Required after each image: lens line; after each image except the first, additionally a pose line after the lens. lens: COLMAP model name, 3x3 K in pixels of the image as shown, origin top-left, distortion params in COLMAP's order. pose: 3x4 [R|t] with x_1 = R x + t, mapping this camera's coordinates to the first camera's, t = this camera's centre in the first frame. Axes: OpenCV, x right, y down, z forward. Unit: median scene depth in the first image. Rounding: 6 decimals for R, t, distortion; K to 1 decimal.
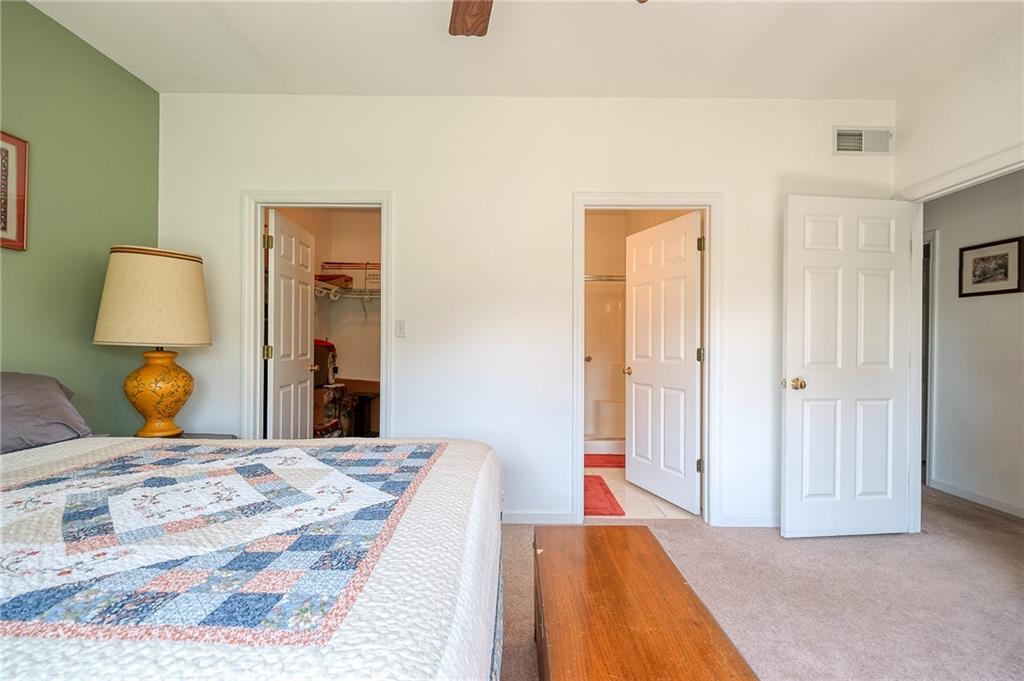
lens RADIAL K [[449.7, 0, 512.0], [0, 449.7, 340.5], [0, 0, 1]] dist [0.000886, -0.000088]
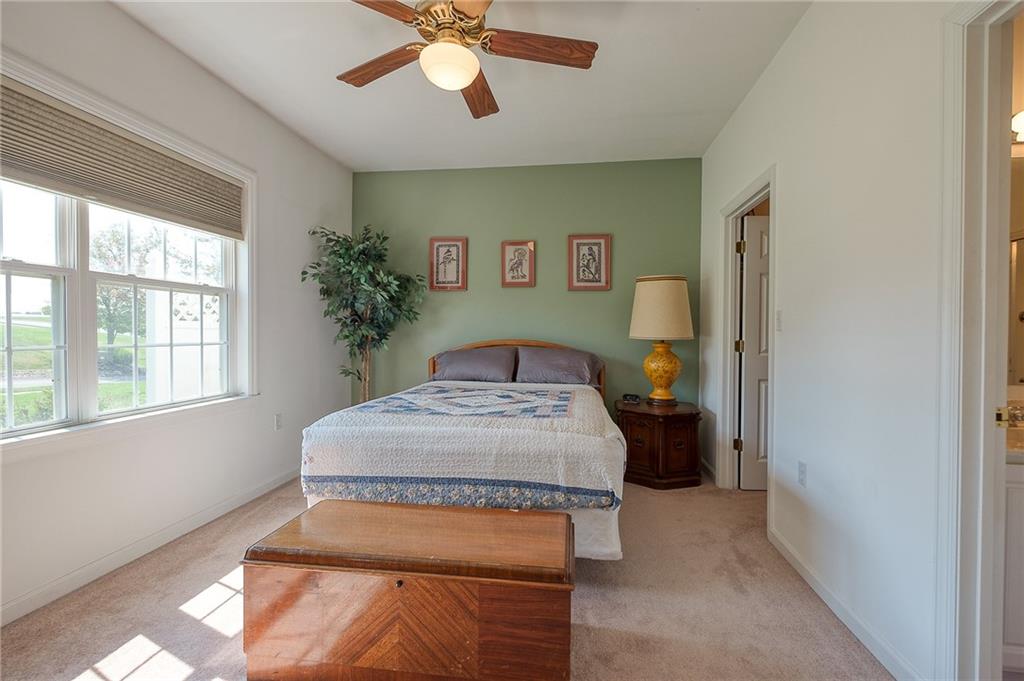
lens RADIAL K [[449.7, 0, 512.0], [0, 449.7, 340.5], [0, 0, 1]] dist [0.000886, -0.000088]
pose [[-0.146952, 0.003462, -0.989138, 0.769014], [-0.004372, 0.999982, 0.004150, 0.012102], [0.989134, 0.004934, -0.146934, 0.721520]]
